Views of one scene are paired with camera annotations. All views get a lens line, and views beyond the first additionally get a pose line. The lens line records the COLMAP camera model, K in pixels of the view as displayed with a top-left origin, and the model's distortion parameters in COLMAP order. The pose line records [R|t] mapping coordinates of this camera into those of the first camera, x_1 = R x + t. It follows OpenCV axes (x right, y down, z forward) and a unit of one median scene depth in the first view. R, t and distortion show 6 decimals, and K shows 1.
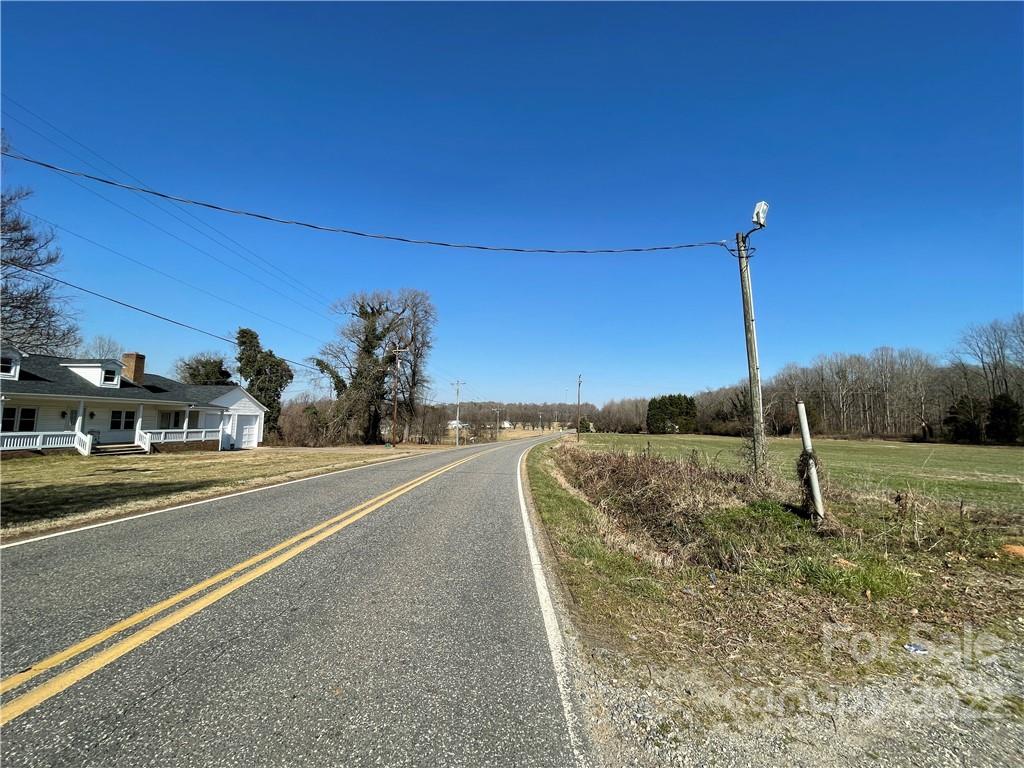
lens RADIAL K [[416.1, 0, 509.0], [0, 416.1, 386.4], [0, 0, 1]] dist [-0.001634, -0.000237]
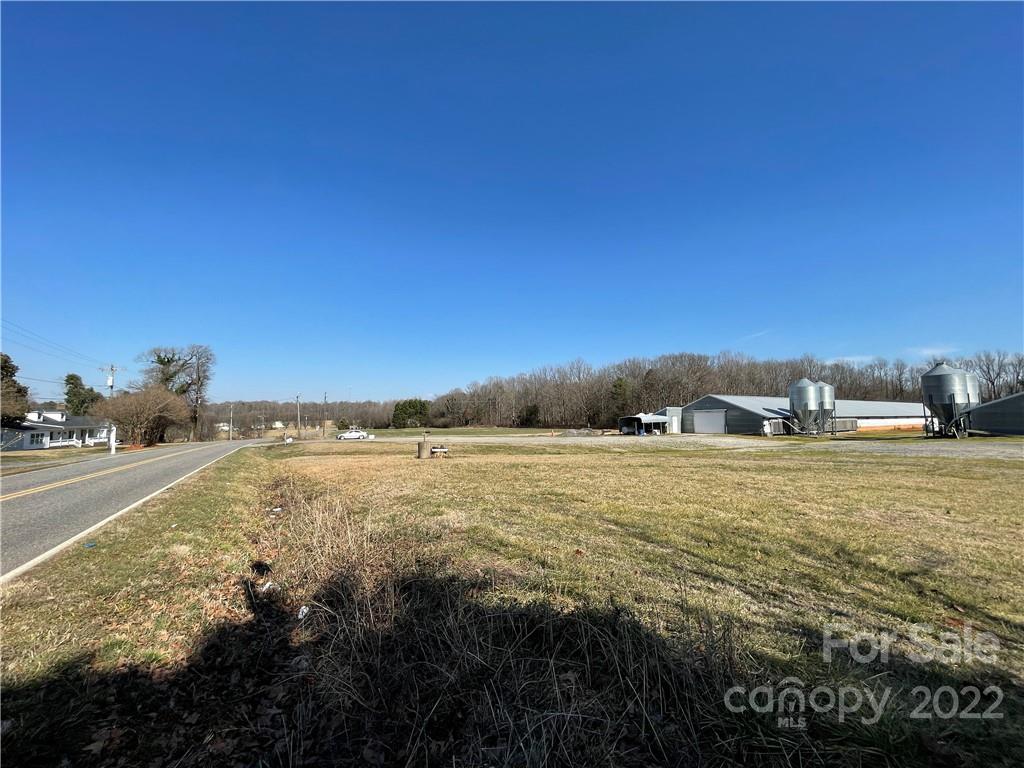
lens RADIAL K [[416.1, 0, 510.1], [0, 416.1, 384.0], [0, 0, 1]] dist [-0.001634, -0.000237]
pose [[0.882751, 0.007582, 0.469781, 0.071256], [-0.010561, 0.999937, 0.003707, -0.096505], [-0.469723, -0.008234, 0.882775, -0.902766]]
